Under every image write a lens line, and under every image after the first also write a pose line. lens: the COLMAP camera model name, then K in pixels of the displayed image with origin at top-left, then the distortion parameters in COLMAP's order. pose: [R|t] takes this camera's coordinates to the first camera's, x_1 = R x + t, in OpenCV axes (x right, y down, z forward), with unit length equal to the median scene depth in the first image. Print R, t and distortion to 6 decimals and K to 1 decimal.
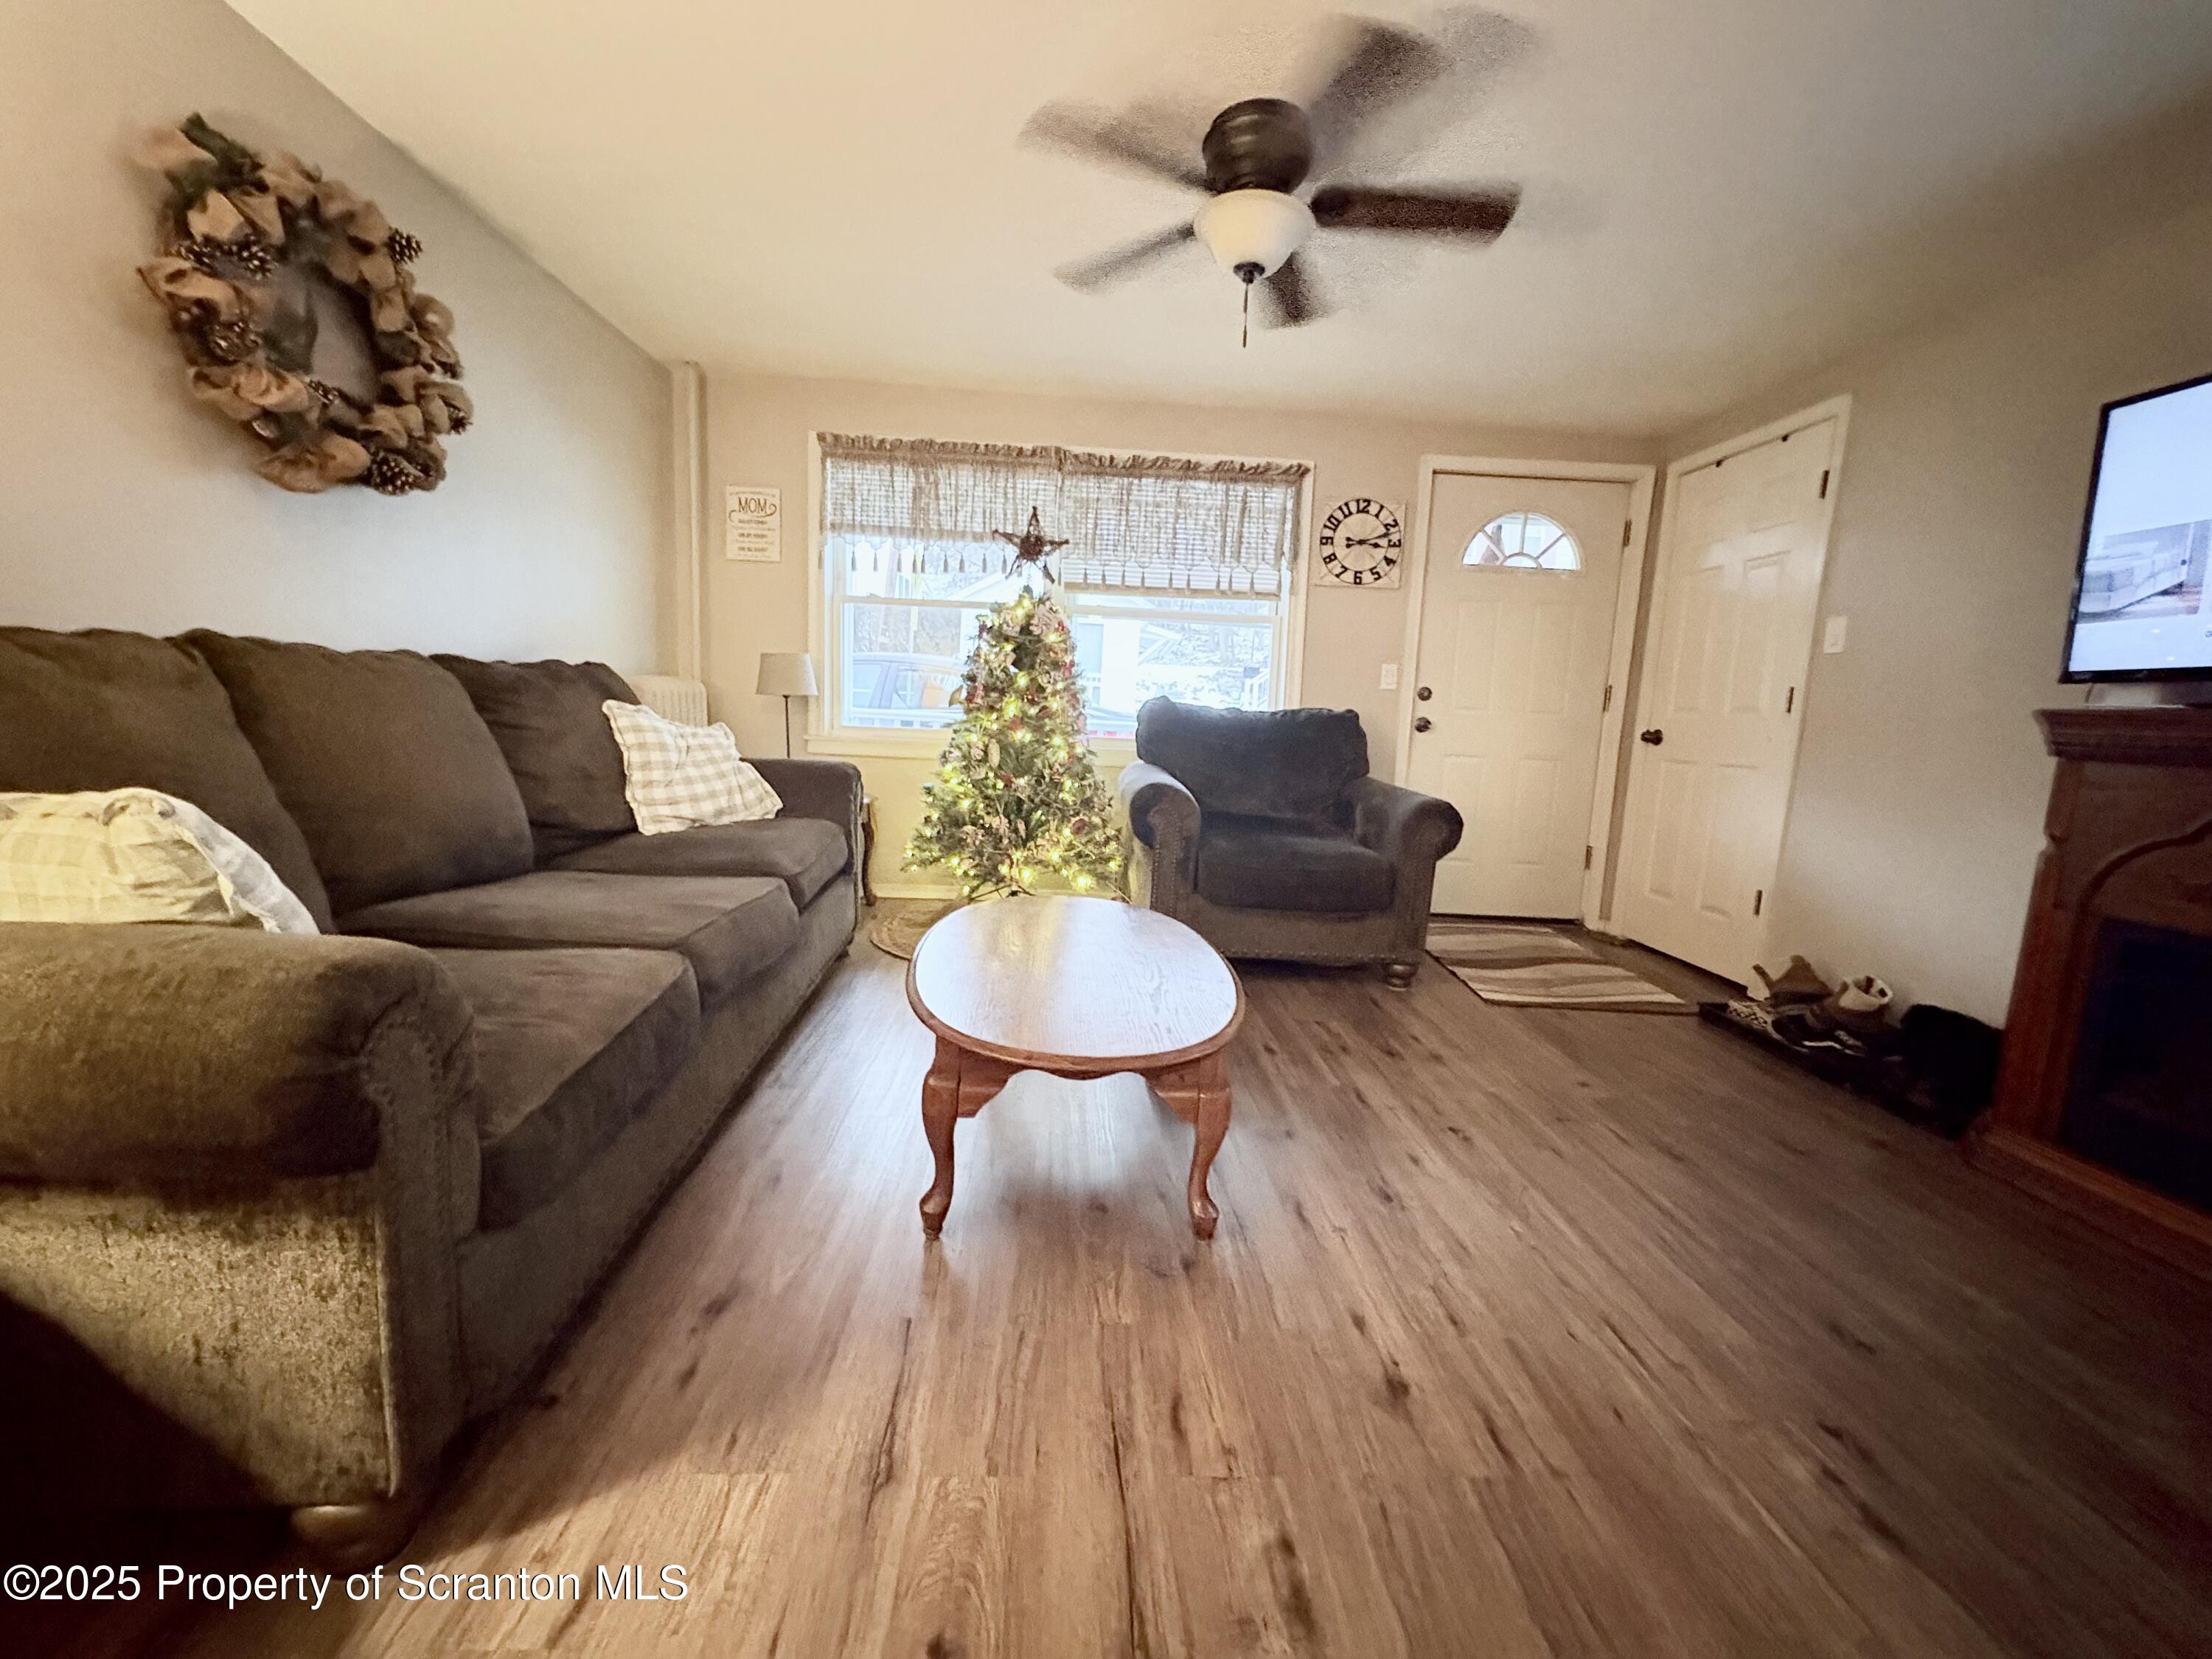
lens RADIAL K [[880.5, 0, 1109.6], [0, 880.5, 825.7], [0, 0, 1]] dist [0.000441, -0.000460]
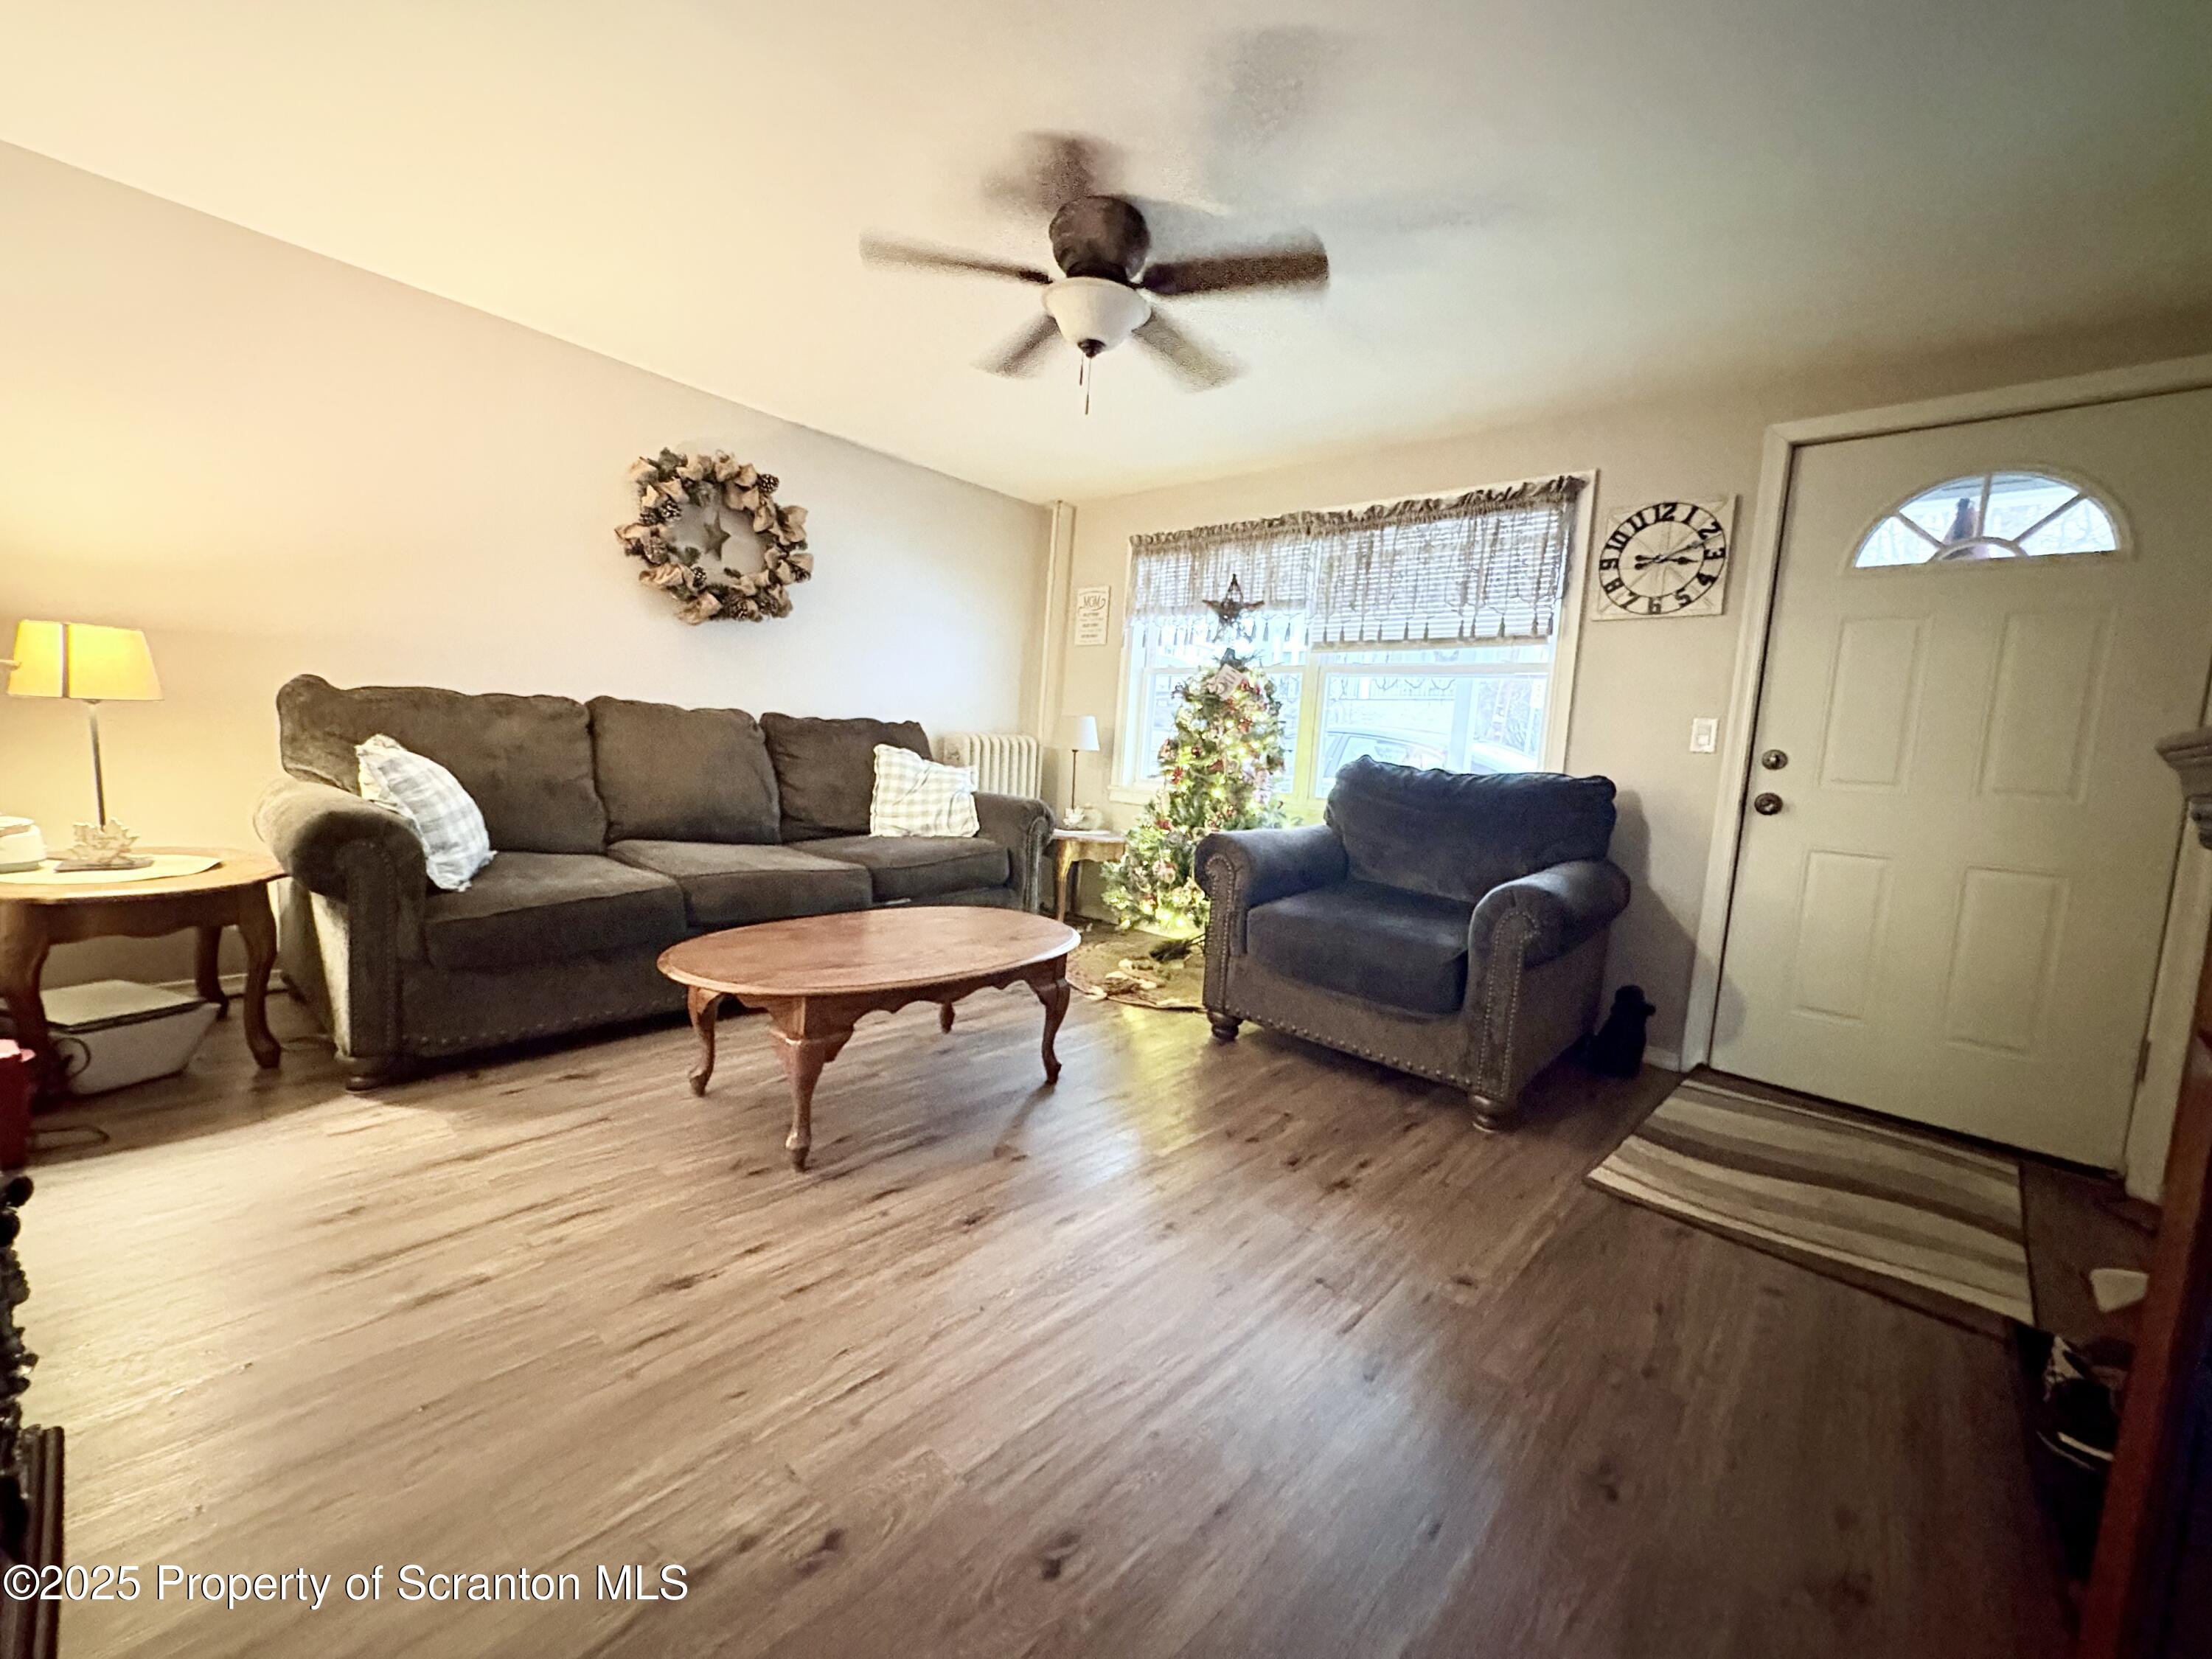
lens RADIAL K [[880.5, 0, 1098.1], [0, 880.5, 823.9], [0, 0, 1]] dist [0.000441, -0.000460]
pose [[0.705238, 0.067055, -0.705792, 0.549159], [-0.135079, 0.989990, -0.040917, -0.000179], [0.695983, 0.124194, 0.707236, 0.172164]]
